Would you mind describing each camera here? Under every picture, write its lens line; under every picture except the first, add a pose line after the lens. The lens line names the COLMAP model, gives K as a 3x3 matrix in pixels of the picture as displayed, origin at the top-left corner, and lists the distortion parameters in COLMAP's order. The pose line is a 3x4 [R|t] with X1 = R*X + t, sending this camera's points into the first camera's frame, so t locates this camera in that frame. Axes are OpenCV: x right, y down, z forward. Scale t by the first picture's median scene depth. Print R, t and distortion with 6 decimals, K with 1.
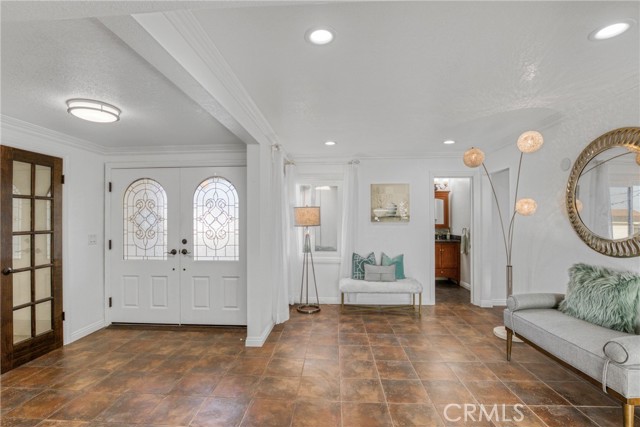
lens RADIAL K [[299.1, 0, 321.0], [0, 299.1, 218.7], [0, 0, 1]] dist [-0.014099, 0.000512]
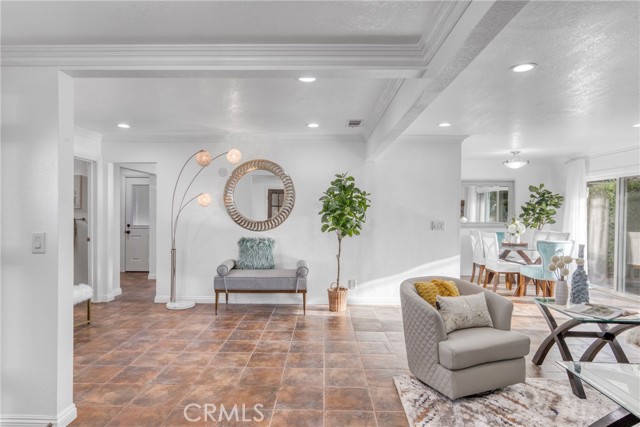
lens RADIAL K [[381.7, 0, 317.4], [0, 381.7, 225.7], [0, 0, 1]] dist [0.028728, -0.000247]
pose [[-0.038436, -0.032336, 0.998738, -1.175859], [-0.016185, 0.999365, 0.031733, 0.013065], [-0.999130, -0.014945, -0.038935, 0.656574]]
